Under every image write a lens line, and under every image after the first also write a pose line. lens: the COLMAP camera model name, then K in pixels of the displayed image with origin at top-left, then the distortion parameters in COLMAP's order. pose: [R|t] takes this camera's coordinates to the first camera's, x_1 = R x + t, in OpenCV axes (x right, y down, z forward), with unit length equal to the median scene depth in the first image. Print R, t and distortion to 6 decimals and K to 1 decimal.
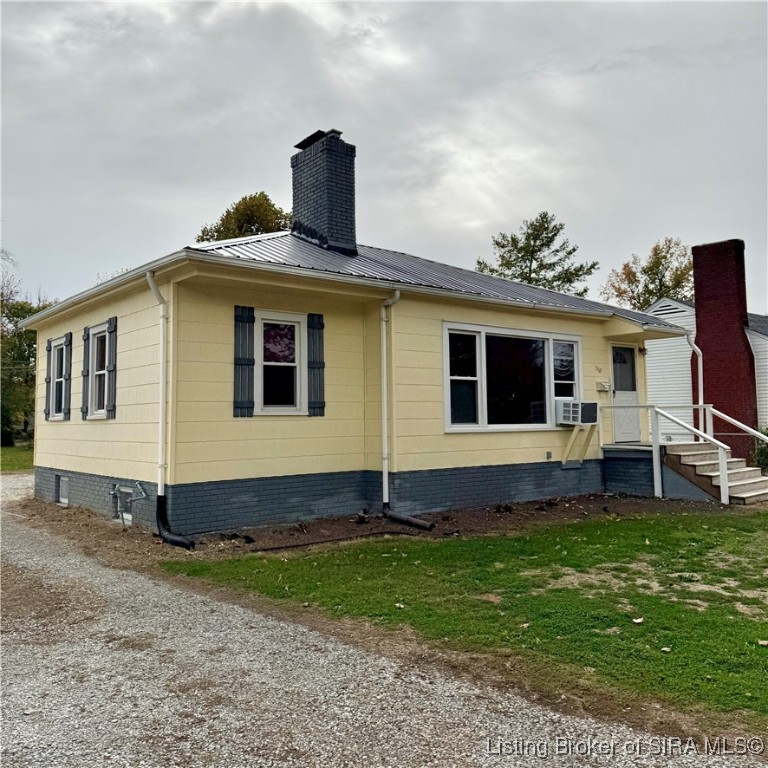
lens RADIAL K [[729.8, 0, 381.9], [0, 729.8, 336.6], [0, 0, 1]] dist [0.016691, 0.000433]
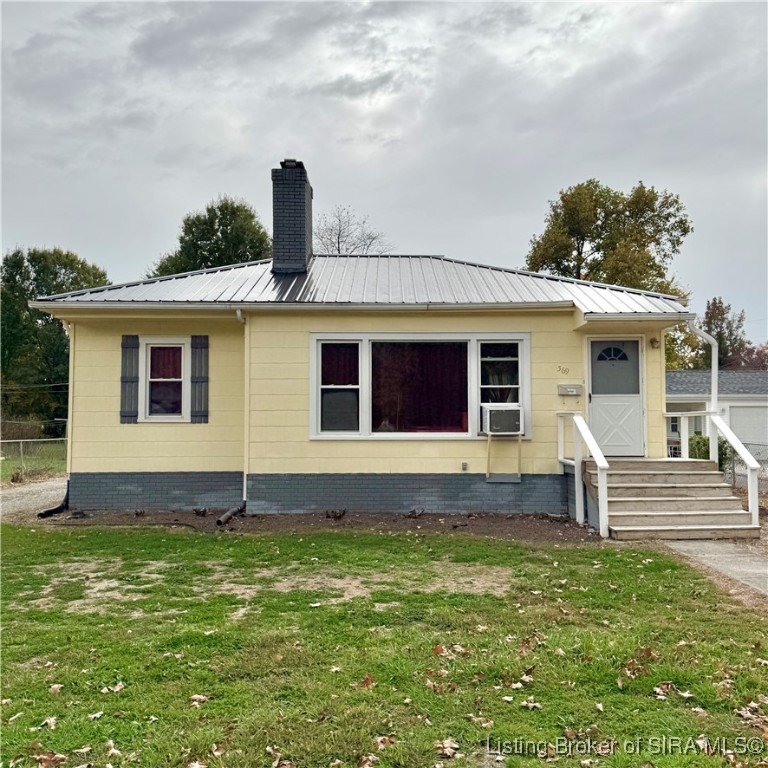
lens RADIAL K [[741.8, 0, 384.0], [0, 741.8, 384.0], [0, 0, 1]] dist [0.021034, -0.013409]
pose [[0.778254, -0.020654, -0.627610, 0.826407], [0.065638, 0.996660, 0.048594, 0.007282], [0.624510, -0.079013, 0.777010, 0.243311]]
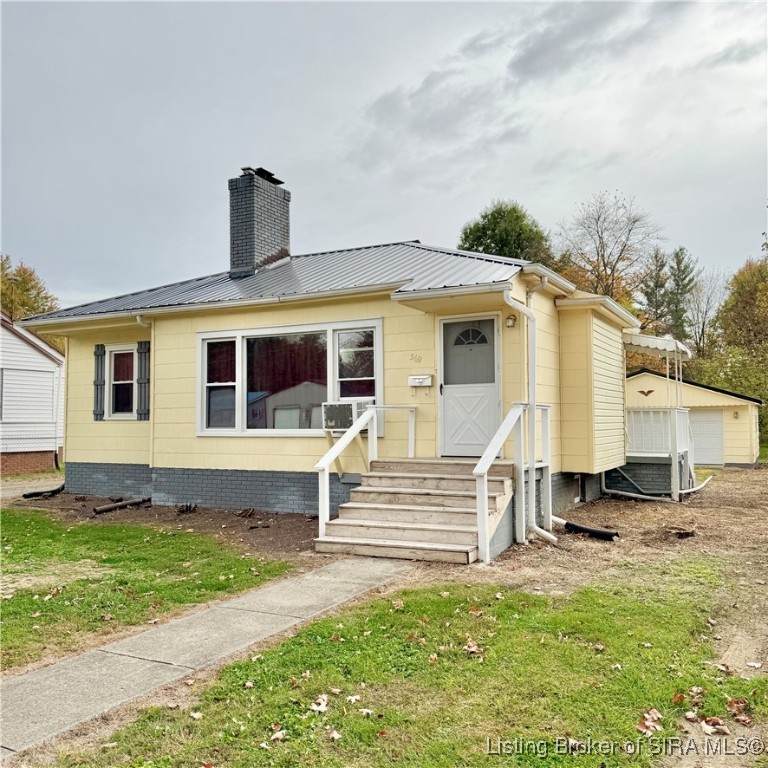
lens RADIAL K [[741.8, 0, 384.0], [0, 741.8, 384.0], [0, 0, 1]] dist [0.021034, -0.013409]
pose [[0.378096, -0.039496, -0.924924, 1.202337], [0.106244, 0.994340, 0.000971, 0.082174], [0.919650, -0.098635, 0.380152, 0.832370]]
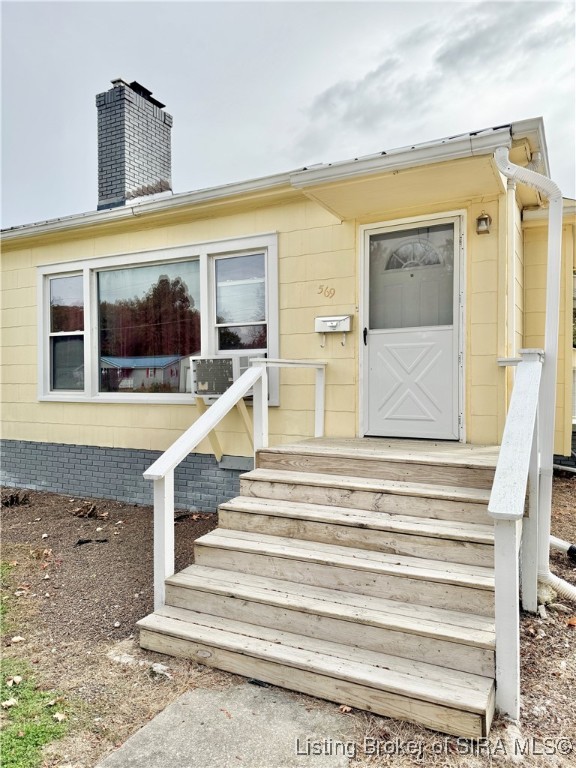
lens RADIAL K [[547.3, 0, 288.0], [0, 547.3, 384.0], [0, 0, 1]] dist [0.072042, 0.000024]
pose [[0.390312, 0.015747, -0.920548, 0.779979], [0.102887, 0.992845, 0.060607, 0.101942], [0.914916, -0.118368, 0.385899, 1.005037]]
